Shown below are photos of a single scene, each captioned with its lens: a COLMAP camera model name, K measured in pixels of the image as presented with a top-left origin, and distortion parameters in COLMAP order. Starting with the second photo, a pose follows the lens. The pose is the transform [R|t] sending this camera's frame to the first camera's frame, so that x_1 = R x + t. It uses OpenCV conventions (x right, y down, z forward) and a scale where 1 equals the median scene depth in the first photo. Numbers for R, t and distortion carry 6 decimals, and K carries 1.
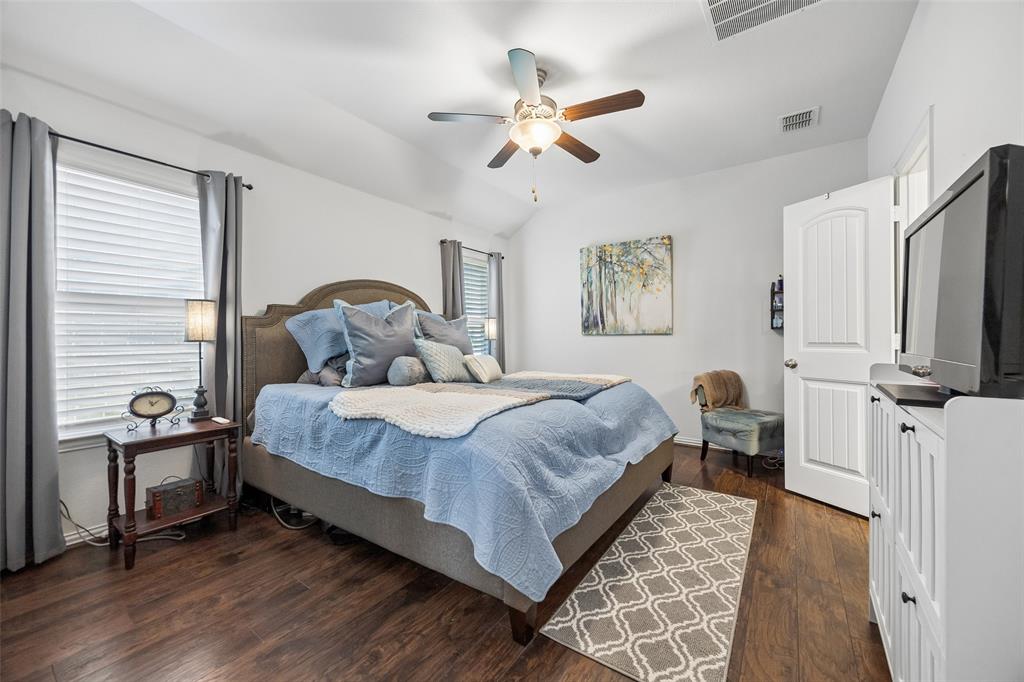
lens RADIAL K [[398.0, 0, 514.6], [0, 398.0, 339.3], [0, 0, 1]] dist [0.005225, -0.000122]
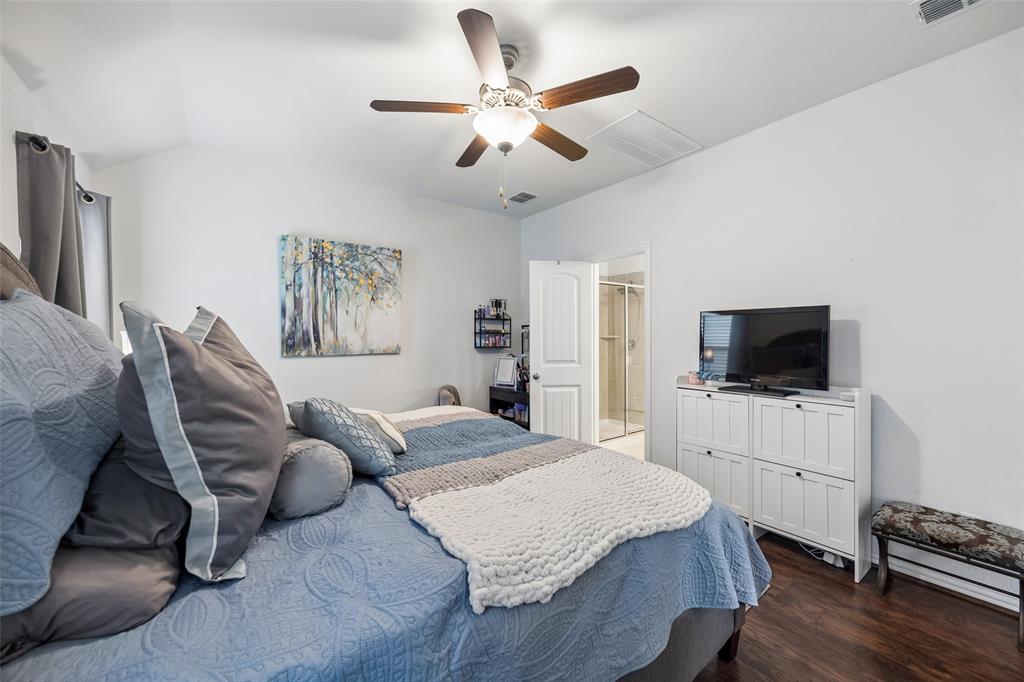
lens RADIAL K [[398.0, 0, 516.9], [0, 398.0, 343.0], [0, 0, 1]] dist [0.005225, -0.000122]
pose [[0.299340, -0.015853, 0.954015, -0.408833], [0.004136, 0.999874, 0.015318, -0.048129], [-0.954138, -0.000640, 0.299368, 0.416320]]
